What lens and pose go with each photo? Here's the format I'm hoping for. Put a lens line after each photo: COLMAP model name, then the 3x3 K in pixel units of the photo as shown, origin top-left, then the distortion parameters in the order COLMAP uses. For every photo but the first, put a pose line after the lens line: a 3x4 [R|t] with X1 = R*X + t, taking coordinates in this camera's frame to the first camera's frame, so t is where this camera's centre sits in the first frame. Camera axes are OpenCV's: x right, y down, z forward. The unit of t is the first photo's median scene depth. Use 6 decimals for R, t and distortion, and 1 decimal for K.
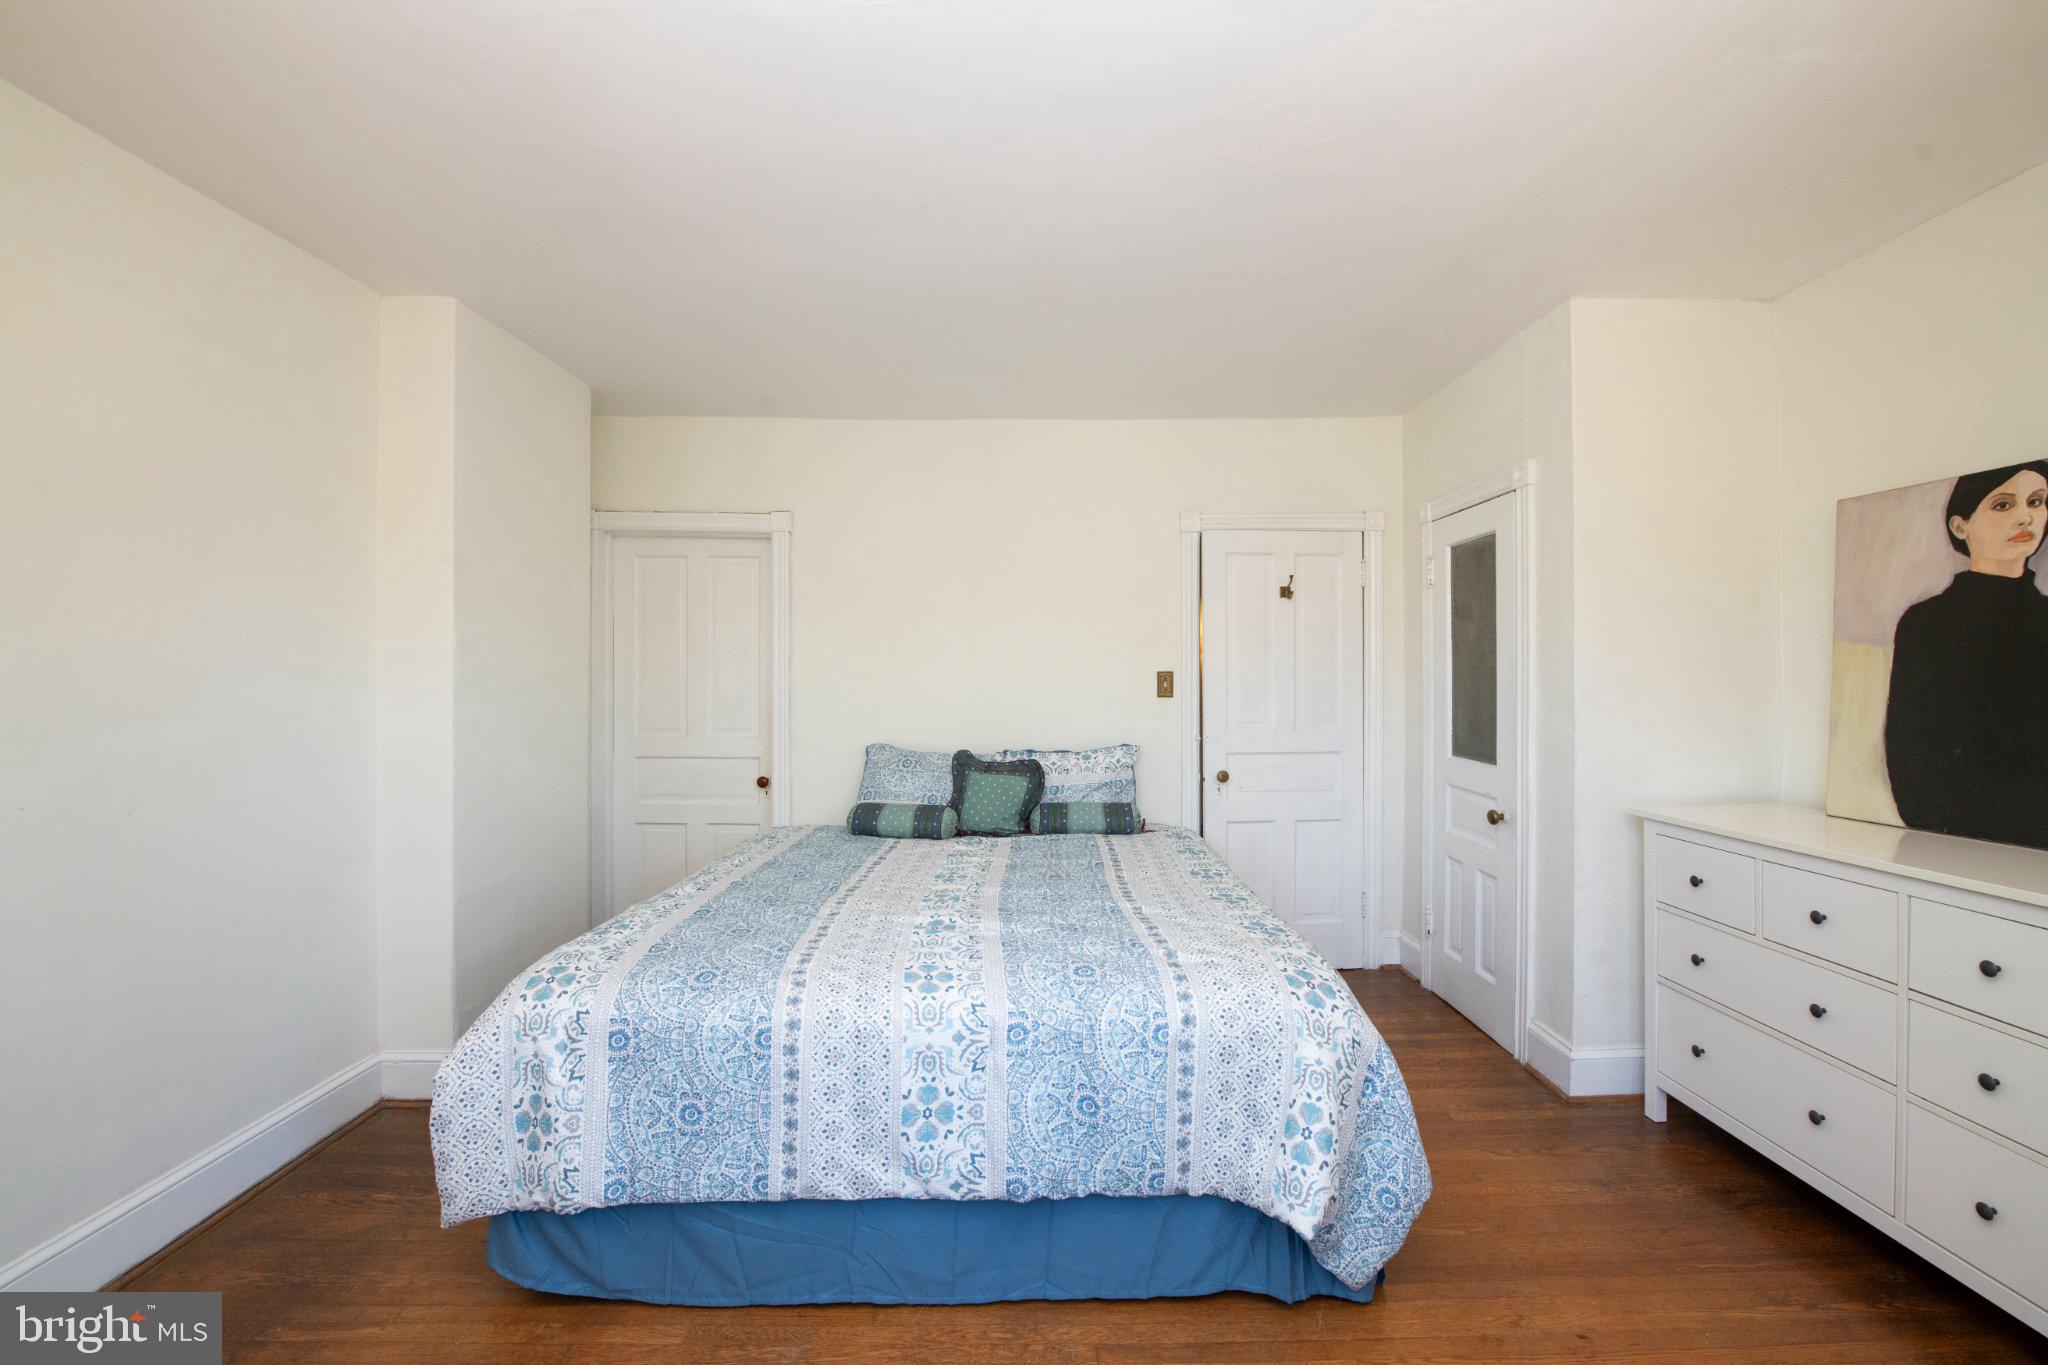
lens RADIAL K [[823.1, 0, 1031.8], [0, 823.1, 652.5], [0, 0, 1]] dist [-0.021426, -0.000368]
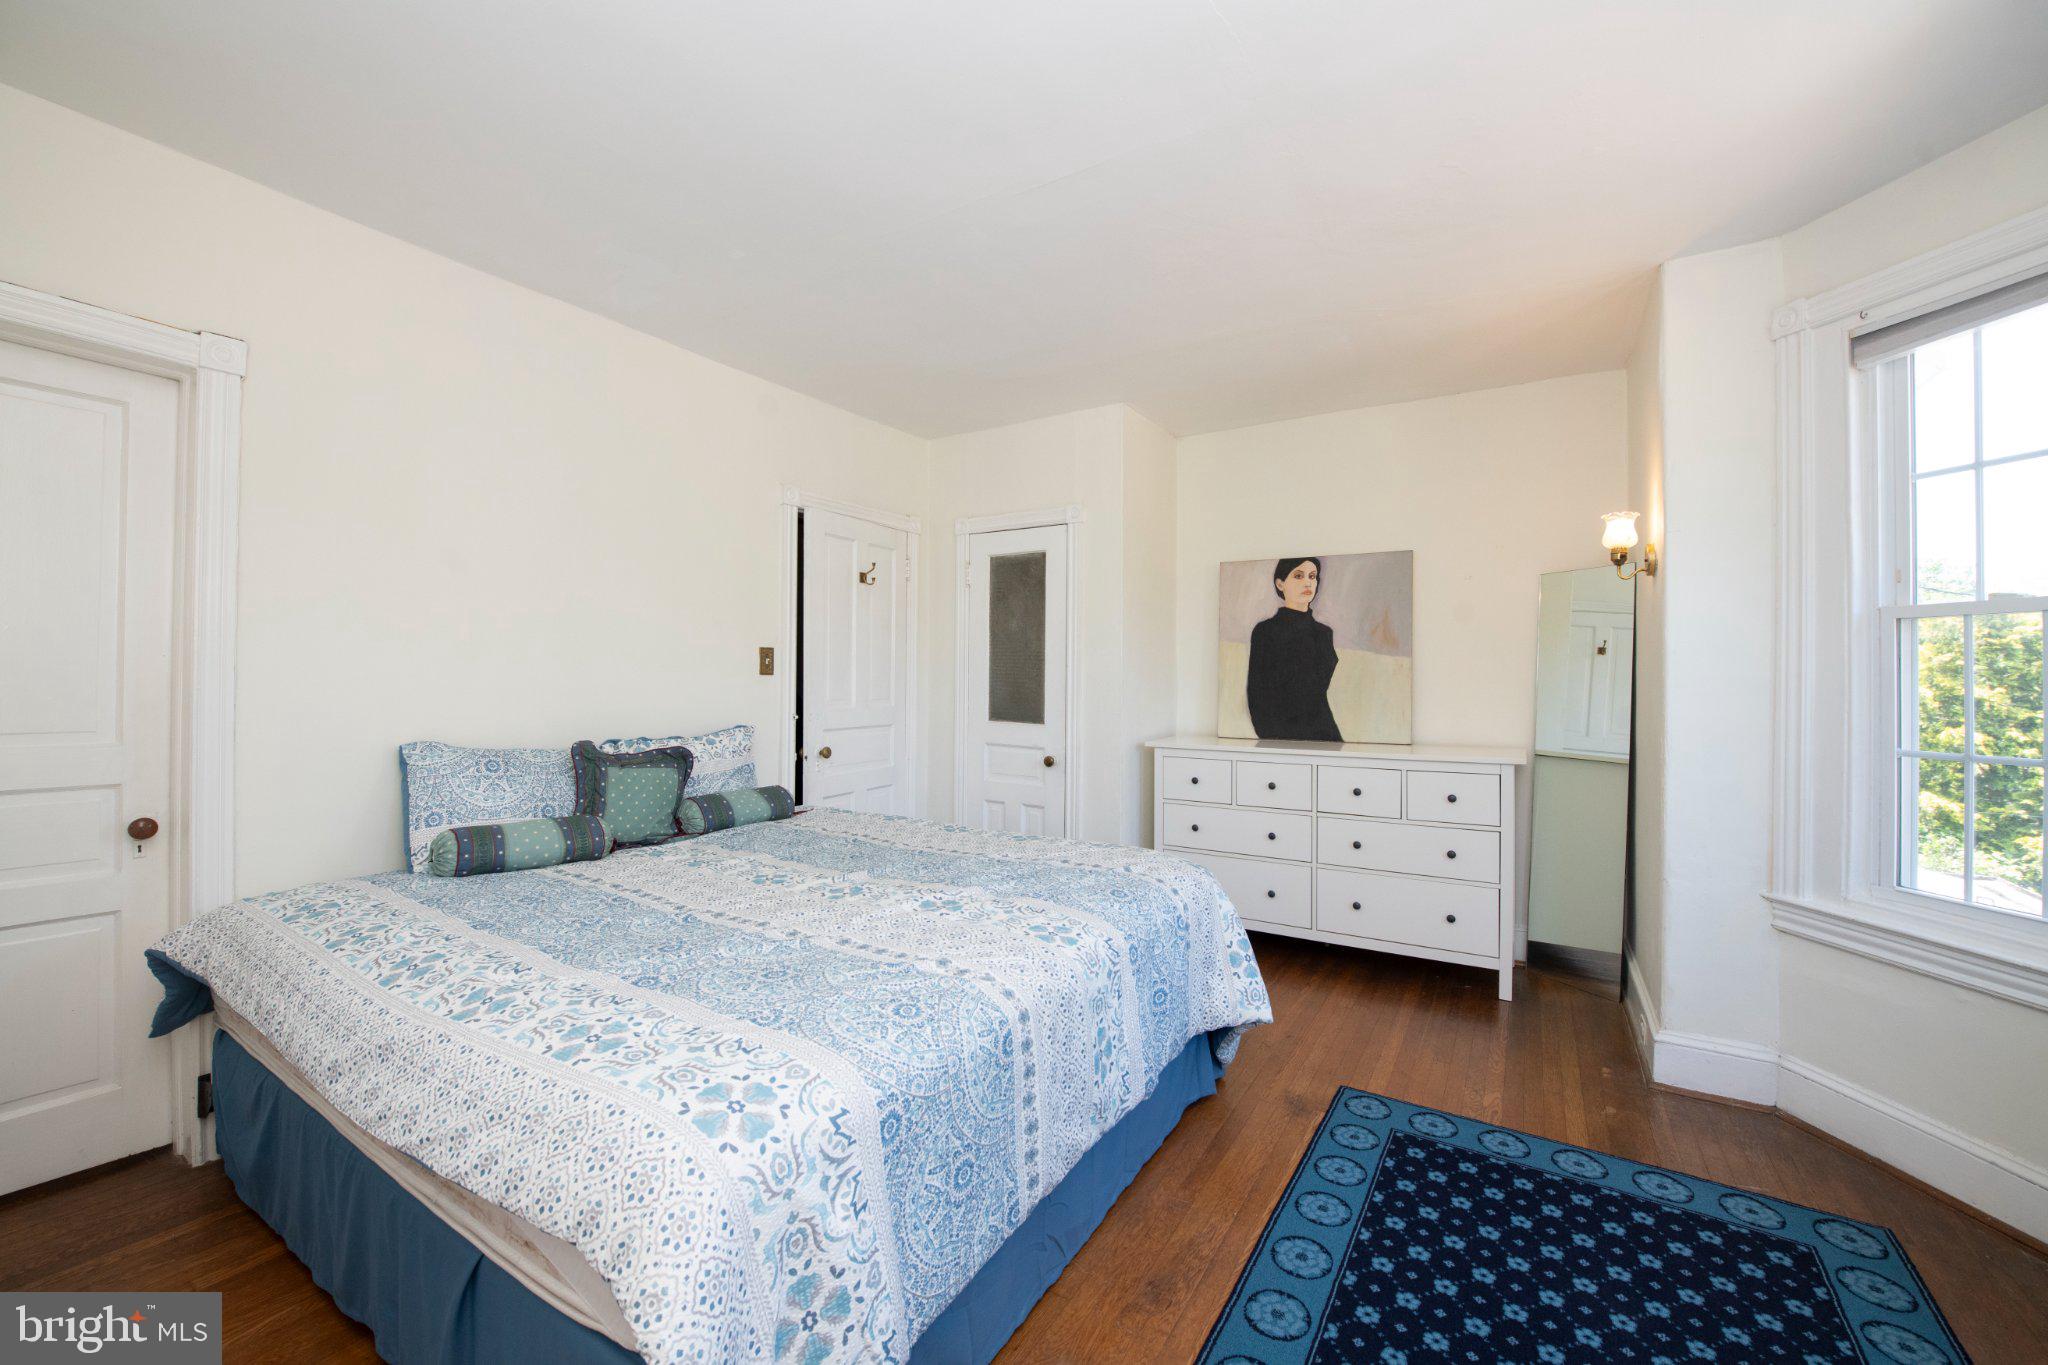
lens RADIAL K [[823.1, 0, 1031.8], [0, 823.1, 652.5], [0, 0, 1]] dist [-0.021426, -0.000368]
pose [[0.522128, 0.031501, 0.852285, -0.831287], [-0.030921, 0.999360, -0.017994, 0.062736], [-0.852307, -0.016959, 0.522768, 0.426190]]
